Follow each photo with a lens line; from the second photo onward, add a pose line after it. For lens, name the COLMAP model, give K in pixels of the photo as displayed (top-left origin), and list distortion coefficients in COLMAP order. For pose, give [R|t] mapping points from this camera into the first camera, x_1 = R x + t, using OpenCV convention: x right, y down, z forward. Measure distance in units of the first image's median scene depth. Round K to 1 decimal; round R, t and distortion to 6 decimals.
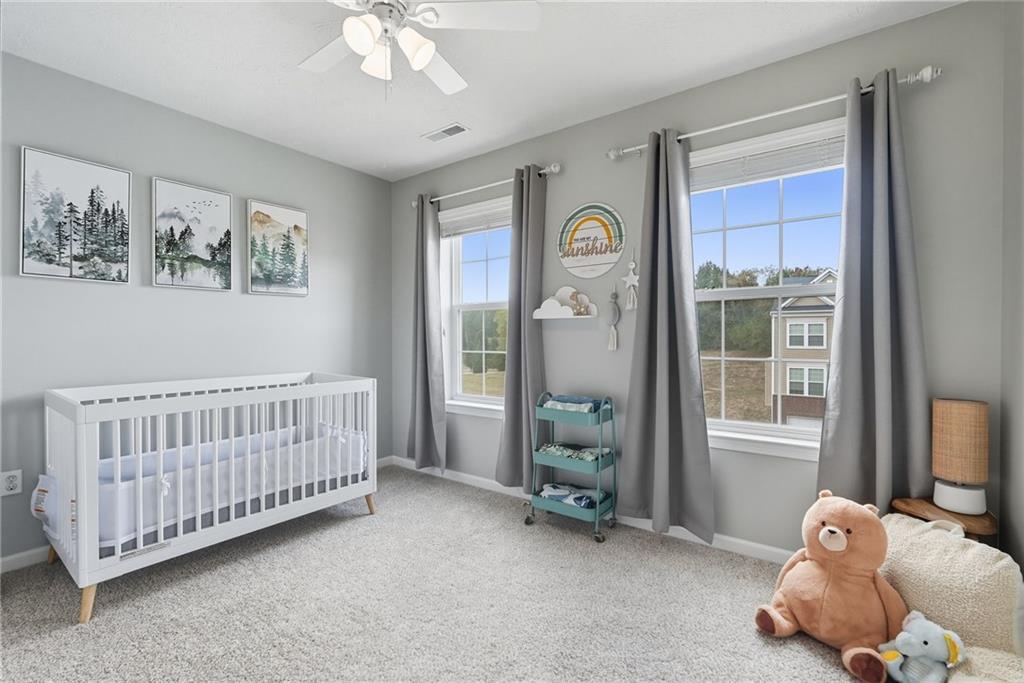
lens RADIAL K [[454.8, 0, 512.0], [0, 454.8, 341.5], [0, 0, 1]] dist [-0.000267, 0.000281]
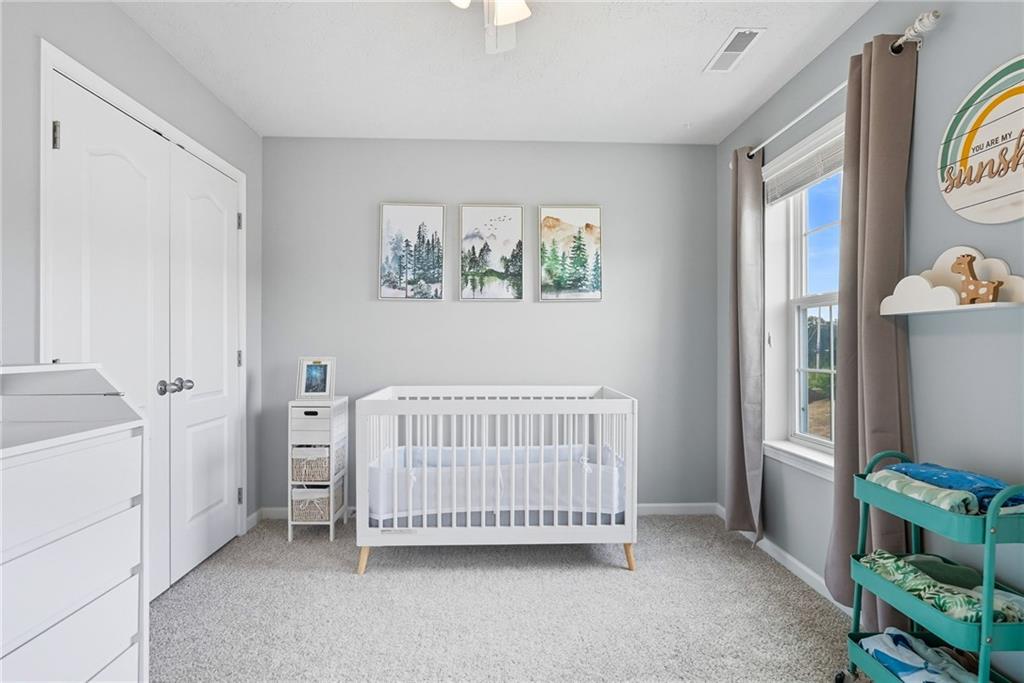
lens RADIAL K [[503.5, 0, 512.0], [0, 503.5, 341.5], [0, 0, 1]] dist [-0.002808, 0.000315]
pose [[0.630483, -0.002777, -0.776198, 0.252582], [-0.011330, 0.999854, -0.012780, -0.004753], [0.776120, 0.016852, 0.630360, 0.289463]]
